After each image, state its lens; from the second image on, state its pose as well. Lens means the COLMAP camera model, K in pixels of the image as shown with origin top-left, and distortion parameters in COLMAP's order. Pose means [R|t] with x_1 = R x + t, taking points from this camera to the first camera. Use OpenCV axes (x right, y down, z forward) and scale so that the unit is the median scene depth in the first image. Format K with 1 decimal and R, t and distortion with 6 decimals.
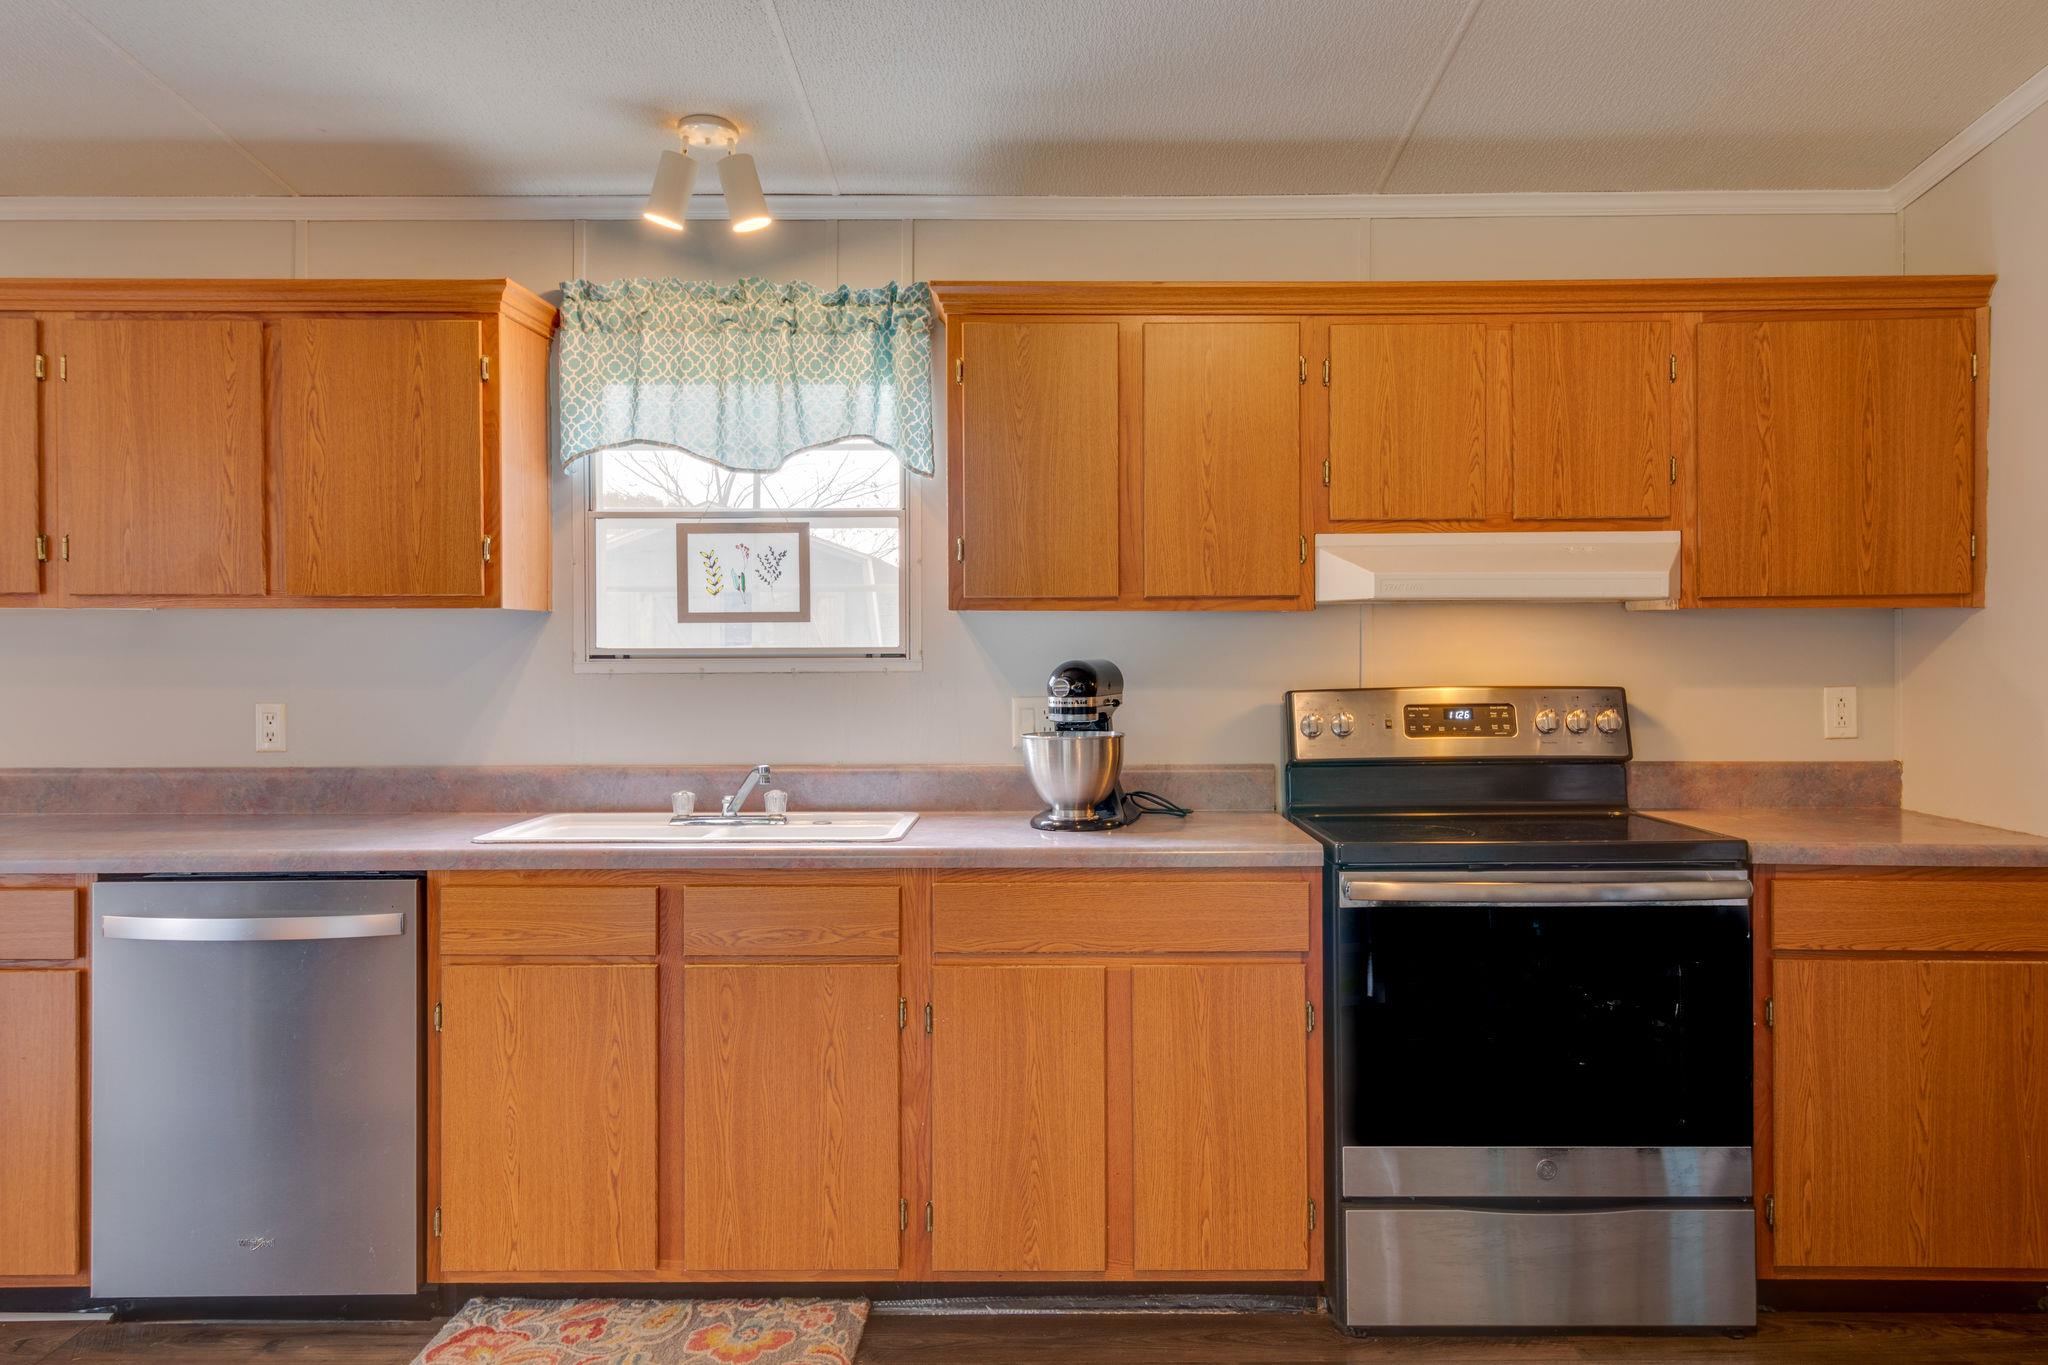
lens RADIAL K [[1590.2, 0, 991.6], [0, 1590.2, 632.3], [0, 0, 1]] dist [0.001020, 0.001753]
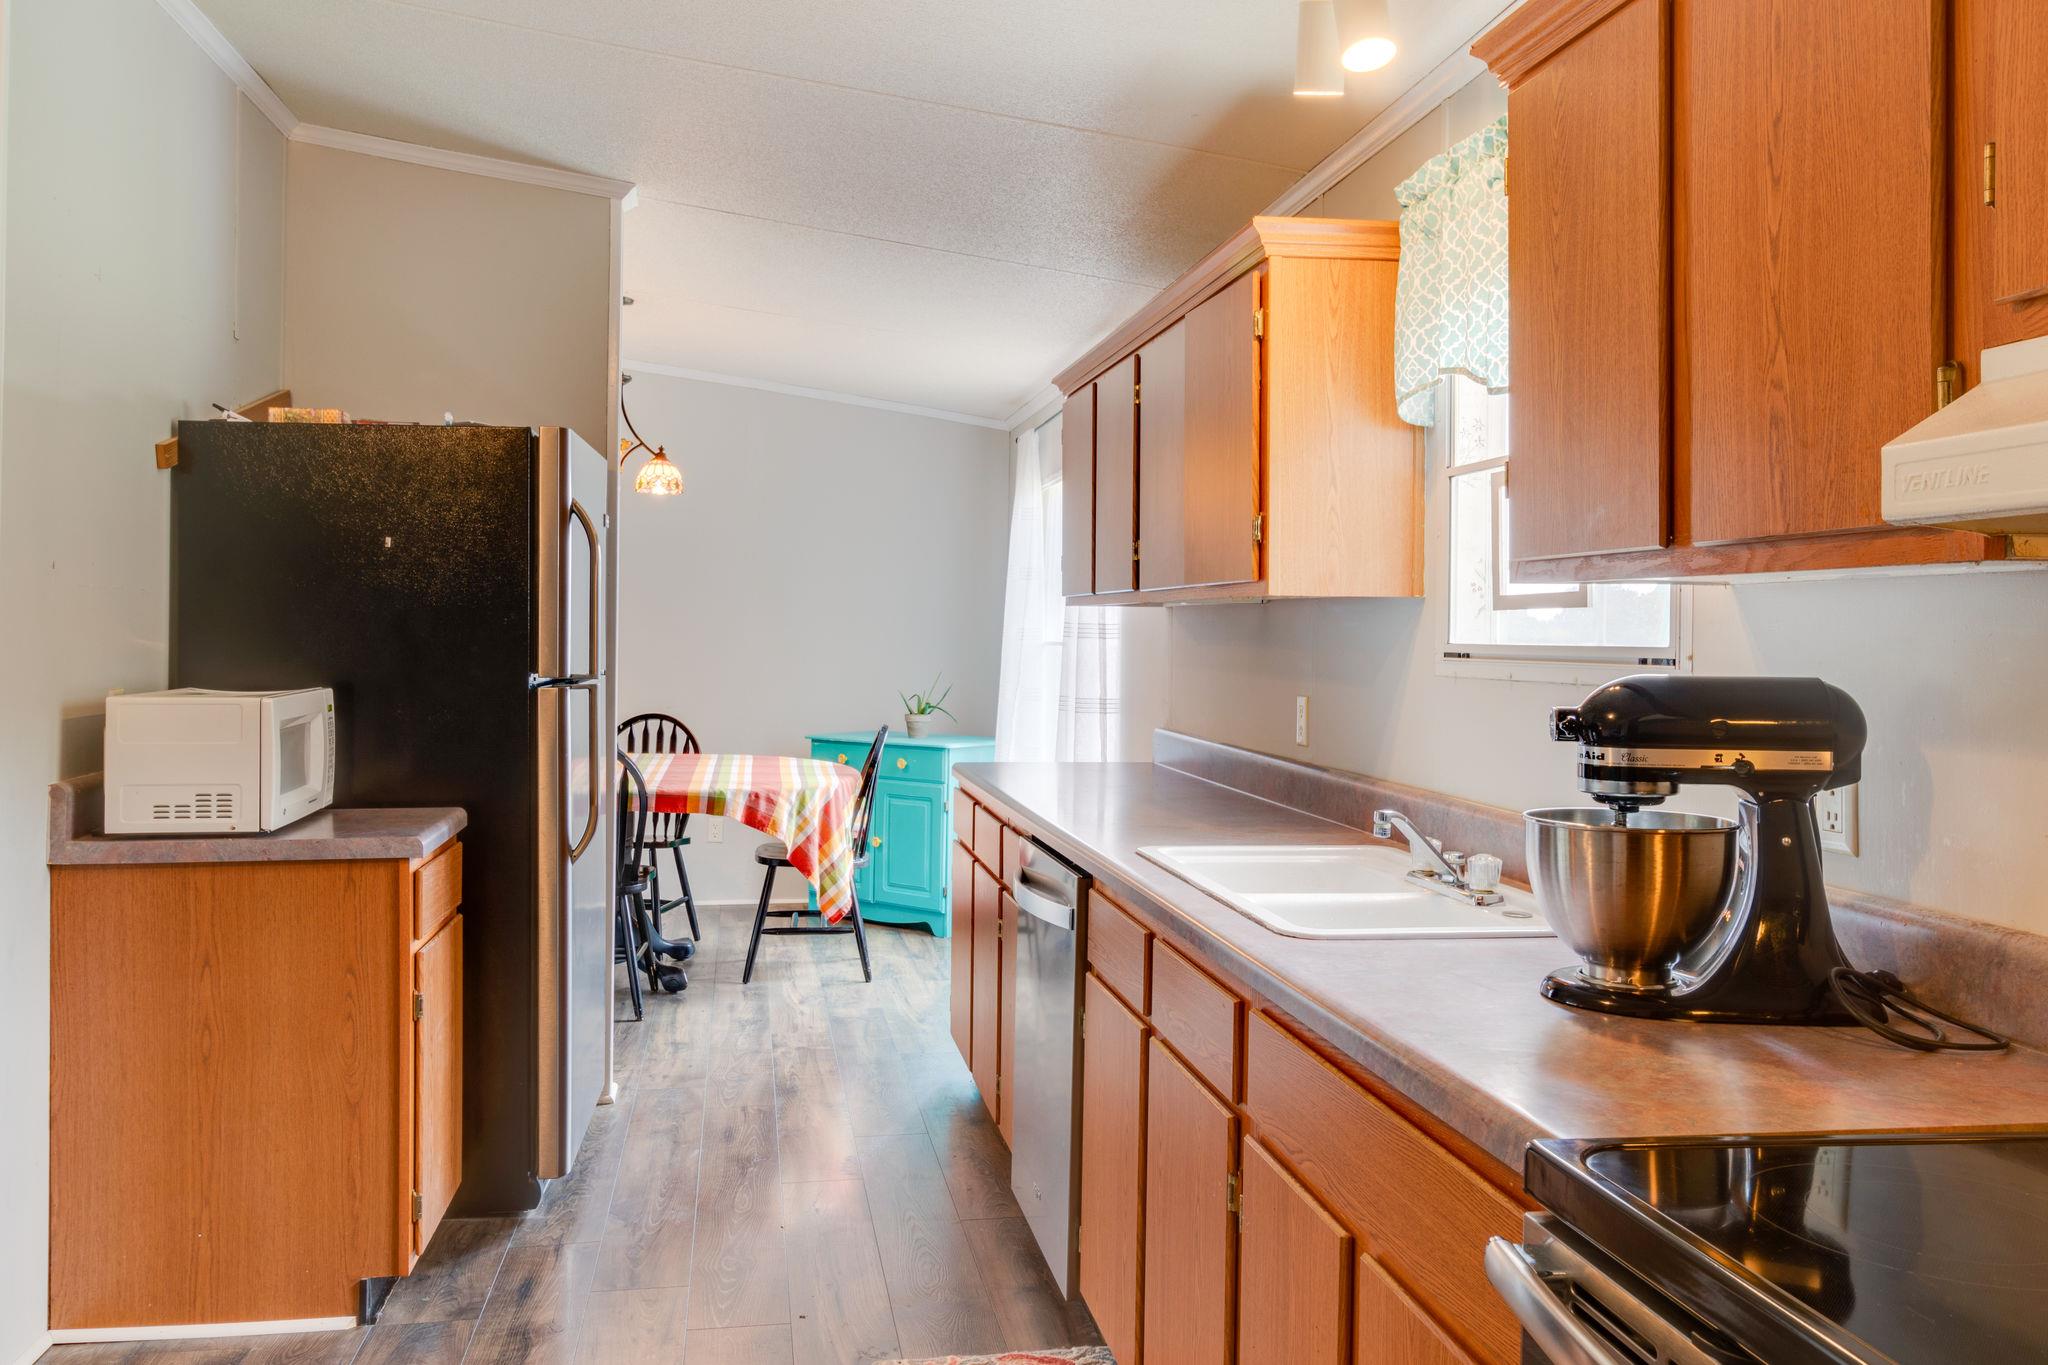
lens RADIAL K [[1590.2, 0, 991.6], [0, 1590.2, 632.3], [0, 0, 1]] dist [0.001020, 0.001753]
pose [[0.158742, 0.003650, -0.987313, 0.532296], [-0.002746, 0.999991, 0.003255, 0.002678], [0.987316, 0.002195, 0.158750, 0.718896]]
